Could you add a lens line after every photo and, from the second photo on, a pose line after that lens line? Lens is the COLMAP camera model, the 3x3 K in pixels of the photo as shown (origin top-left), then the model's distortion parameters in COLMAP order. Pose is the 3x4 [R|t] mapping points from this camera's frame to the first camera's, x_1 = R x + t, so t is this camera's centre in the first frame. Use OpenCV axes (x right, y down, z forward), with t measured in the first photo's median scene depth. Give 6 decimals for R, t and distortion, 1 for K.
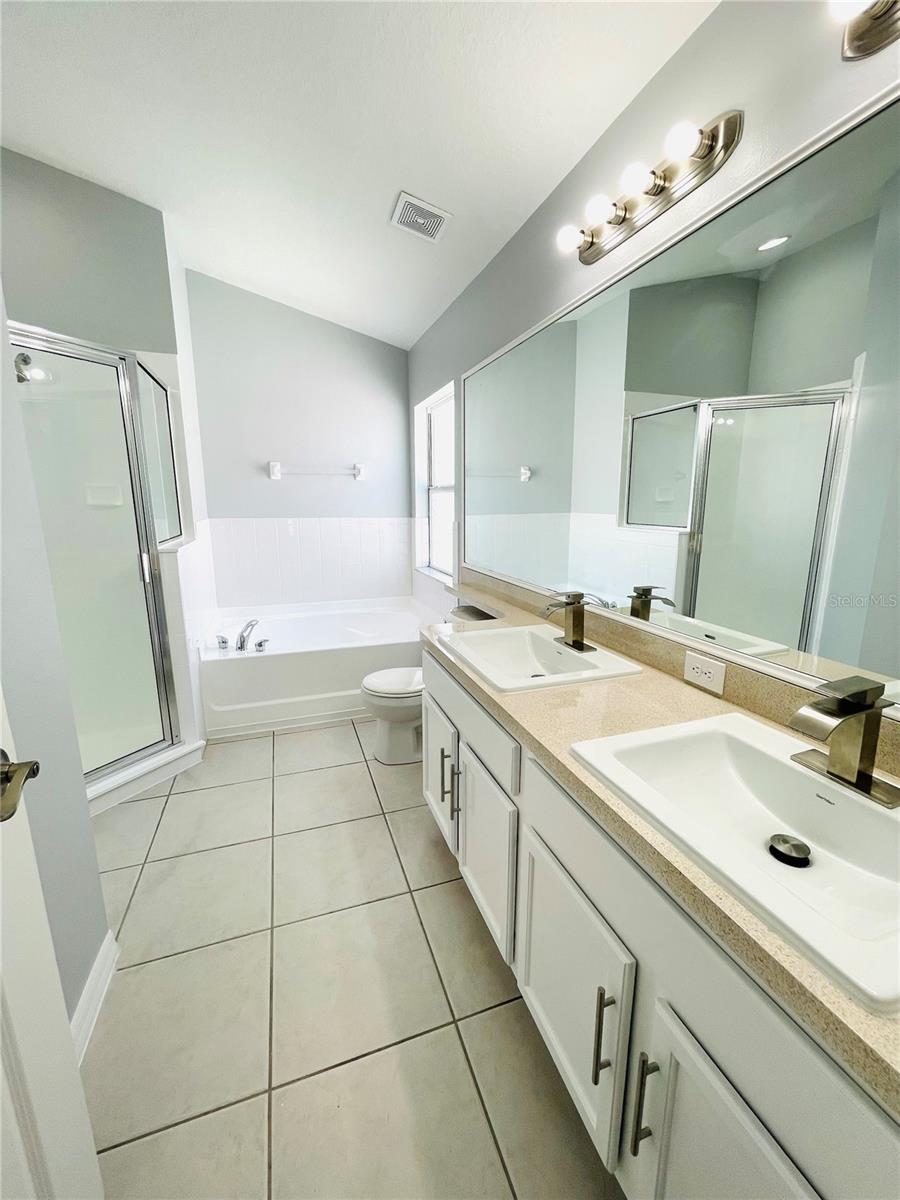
lens RADIAL K [[482.5, 0, 449.2], [0, 482.5, 597.3], [0, 0, 1]] dist [-0.002199, 0.001552]
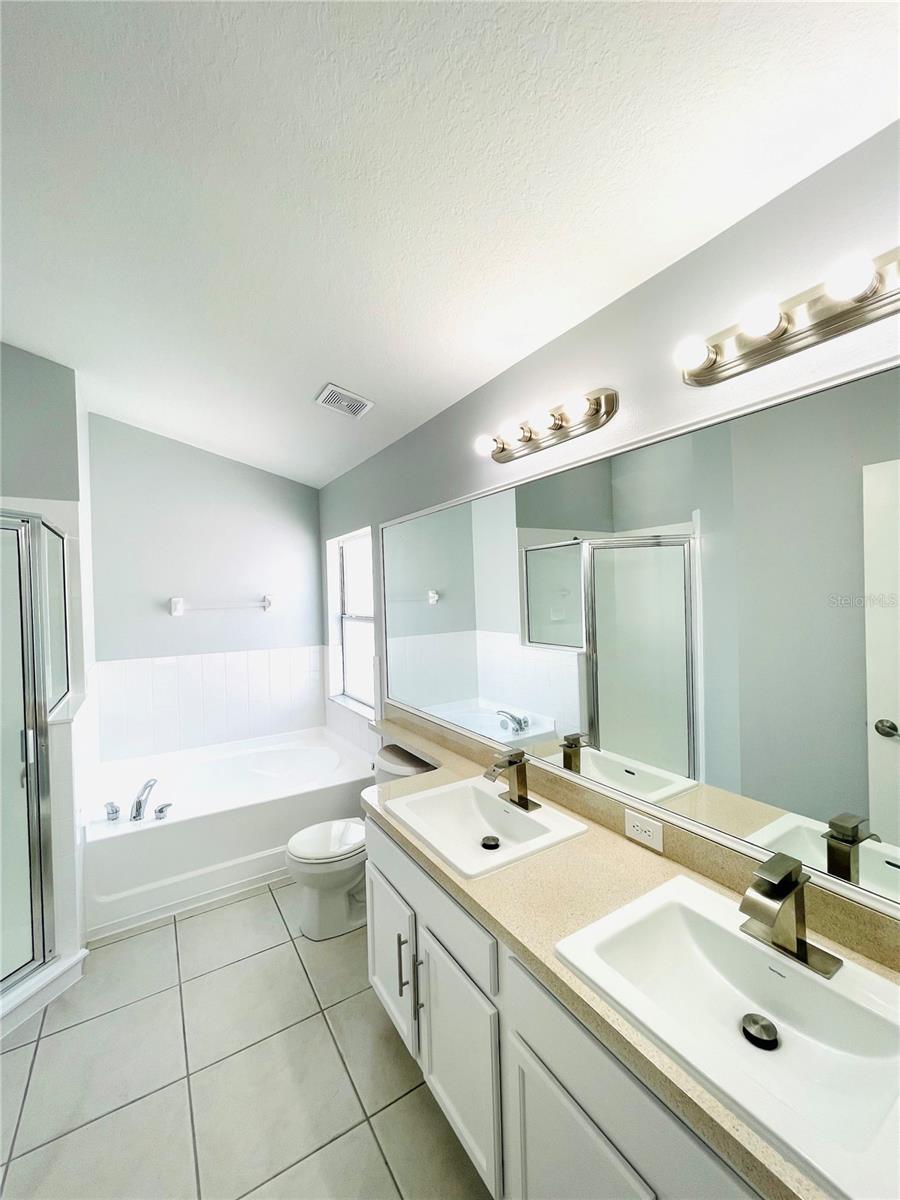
lens RADIAL K [[482.5, 0, 448.2], [0, 482.5, 600.2], [0, 0, 1]] dist [-0.002199, 0.001552]
pose [[0.975576, -0.027298, 0.217960, -0.074548], [0.067622, 0.981384, -0.179760, -0.106259], [-0.208995, 0.190108, 0.959260, -0.037134]]
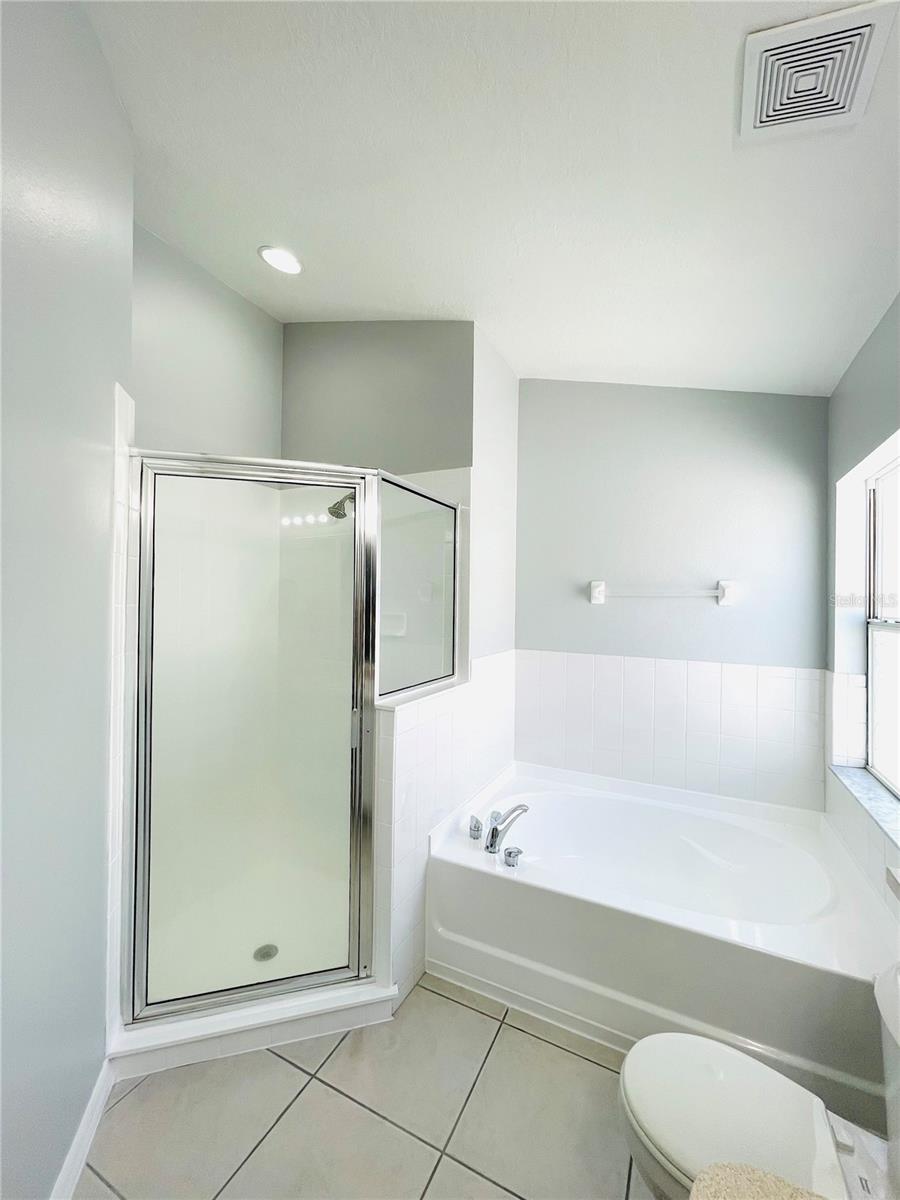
lens RADIAL K [[482.5, 0, 454.2], [0, 482.5, 598.6], [0, 0, 1]] dist [-0.002199, 0.001552]
pose [[0.697307, 0.006065, -0.716747, 0.035377], [-0.156485, 0.977131, -0.143972, -0.170603], [0.699482, 0.212553, 0.682309, 0.515785]]
